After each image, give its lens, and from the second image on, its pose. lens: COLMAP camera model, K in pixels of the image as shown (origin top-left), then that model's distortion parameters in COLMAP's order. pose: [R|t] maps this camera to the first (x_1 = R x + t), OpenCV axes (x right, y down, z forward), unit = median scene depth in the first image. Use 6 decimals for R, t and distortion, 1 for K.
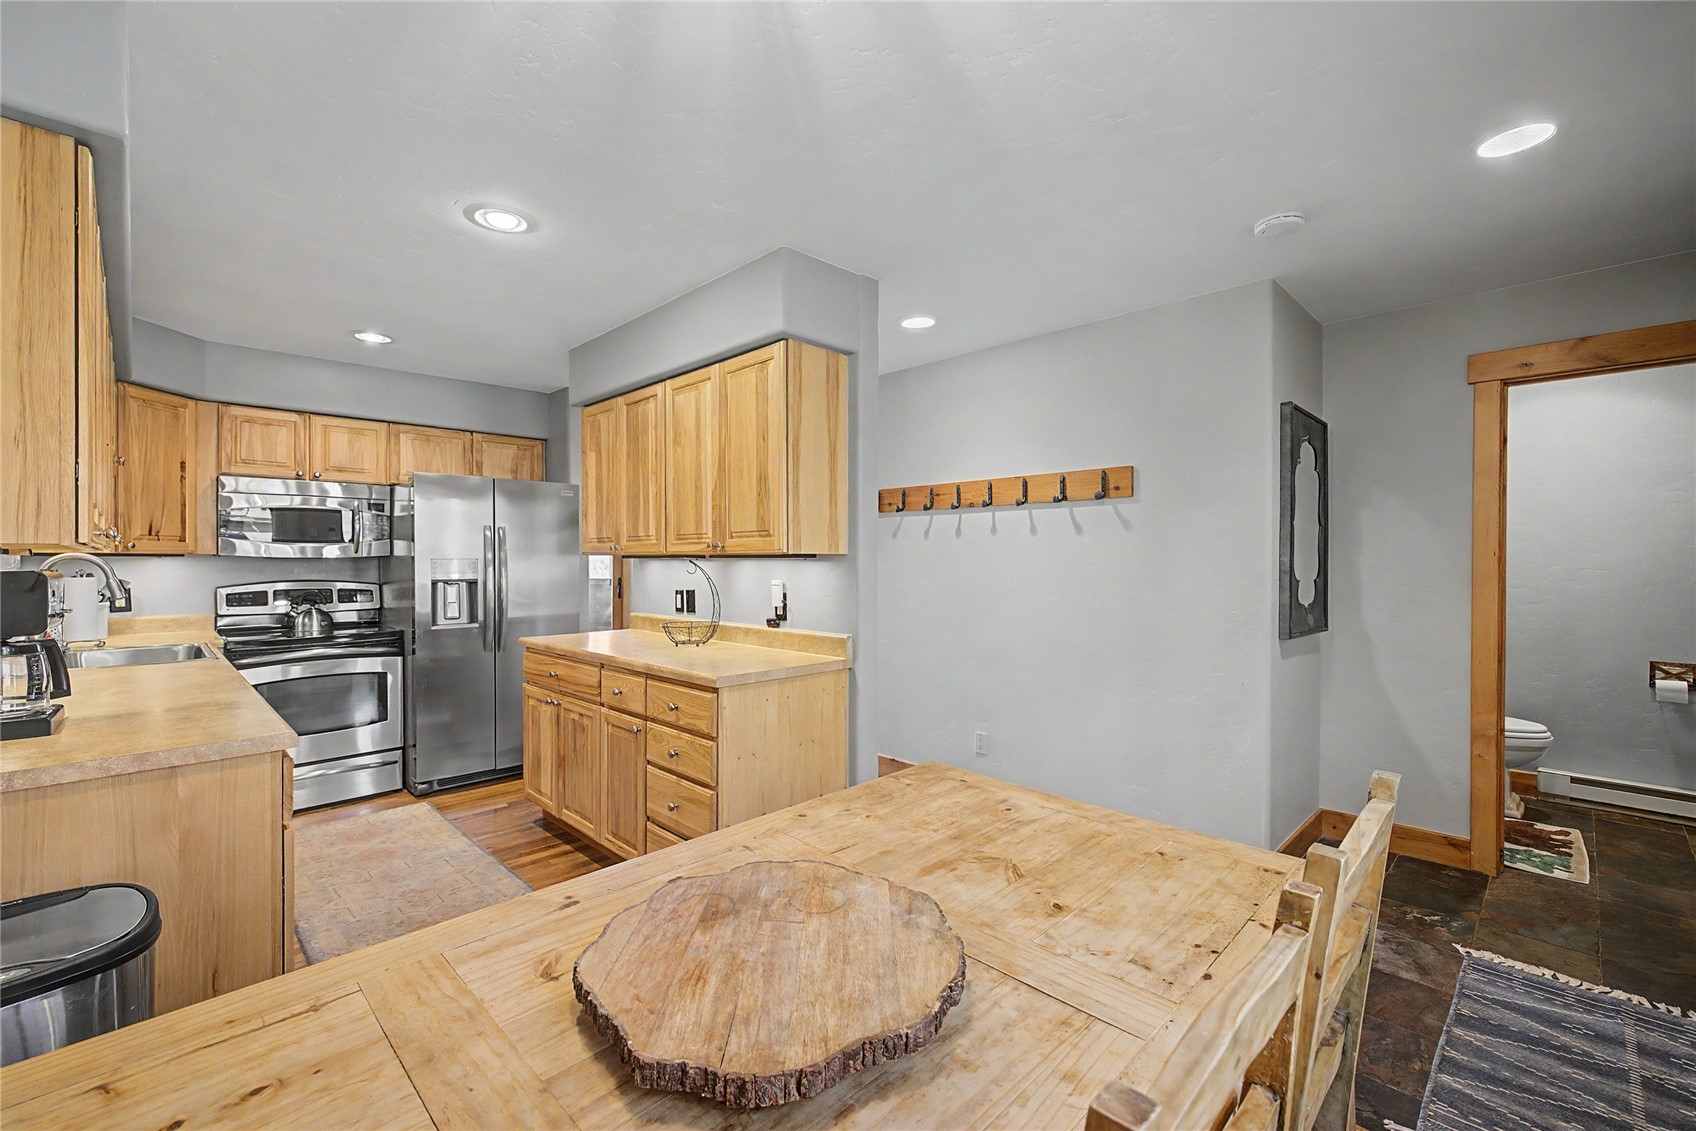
lens RADIAL K [[717.9, 0, 838.7], [0, 717.9, 559.6], [0, 0, 1]] dist [0.007349, -0.001725]
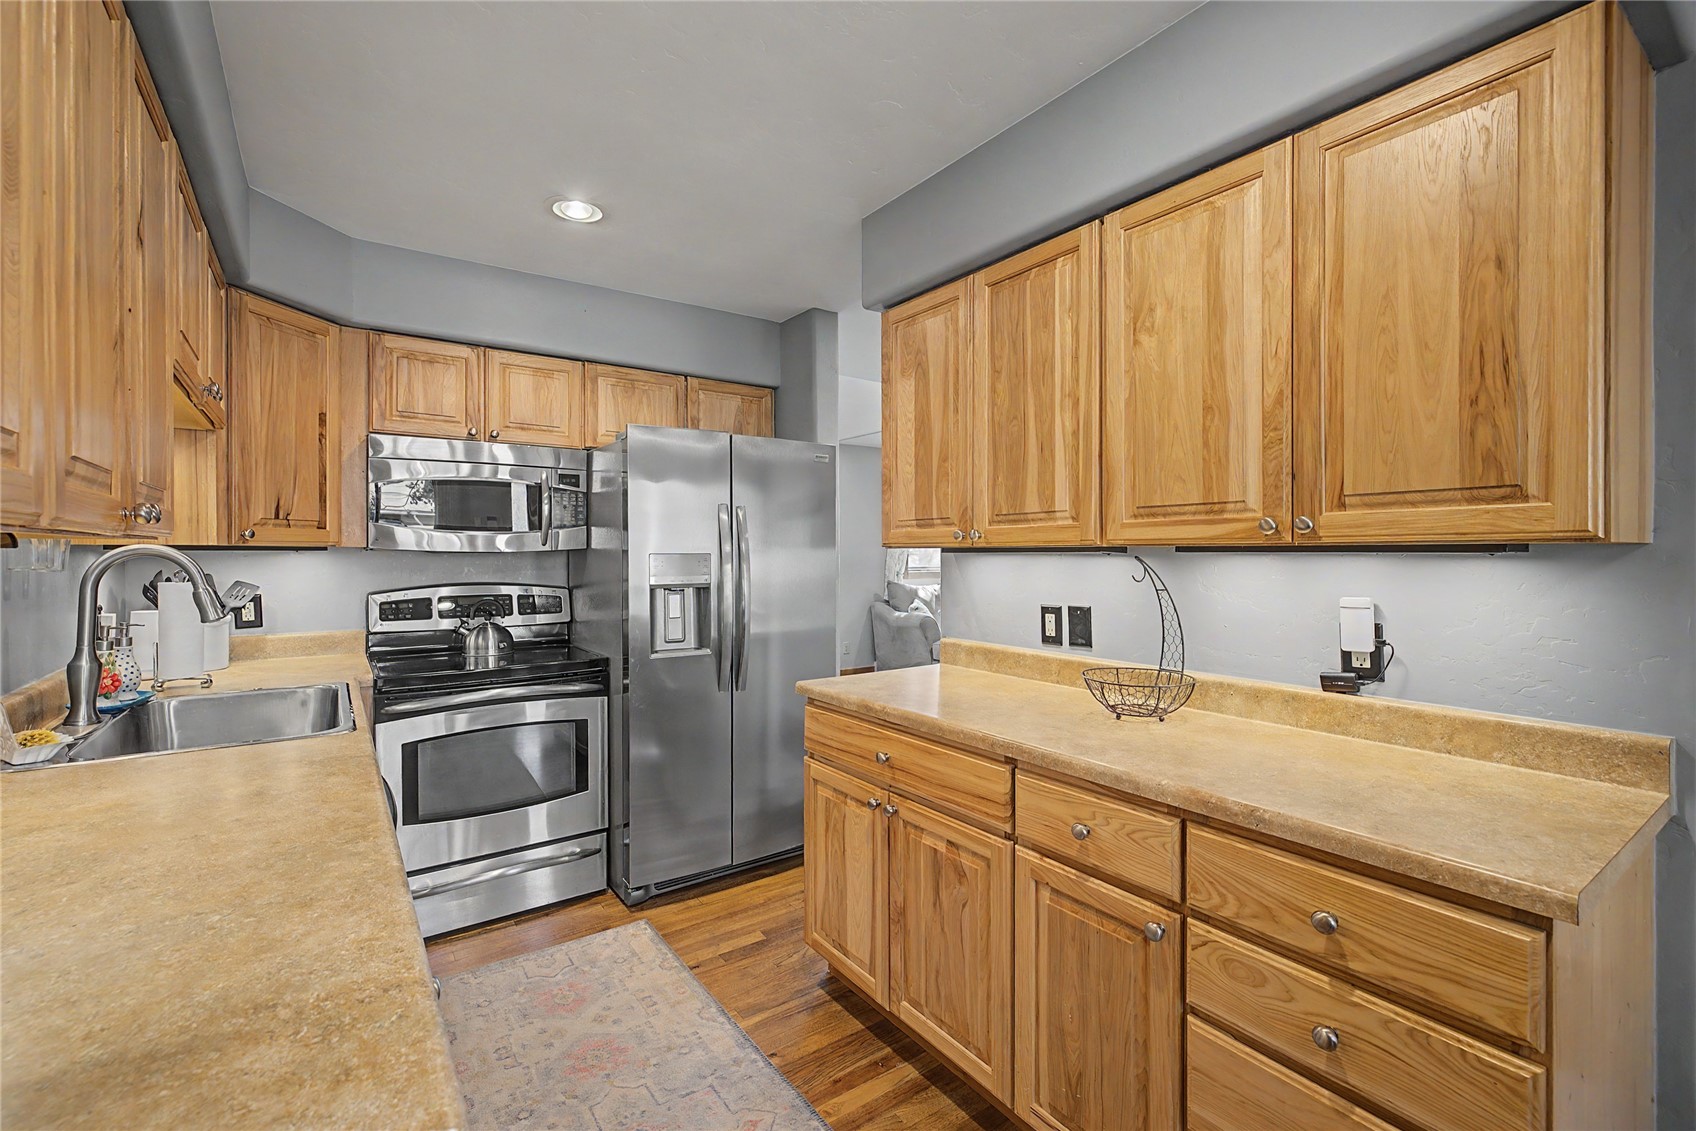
lens RADIAL K [[717.9, 0, 822.7], [0, 717.9, 551.9], [0, 0, 1]] dist [0.007349, -0.001725]
pose [[0.985611, -0.000438, -0.169029, -0.309987], [0.000178, 0.999999, -0.001556, -0.001662], [0.169030, 0.001503, 0.985610, 0.388036]]
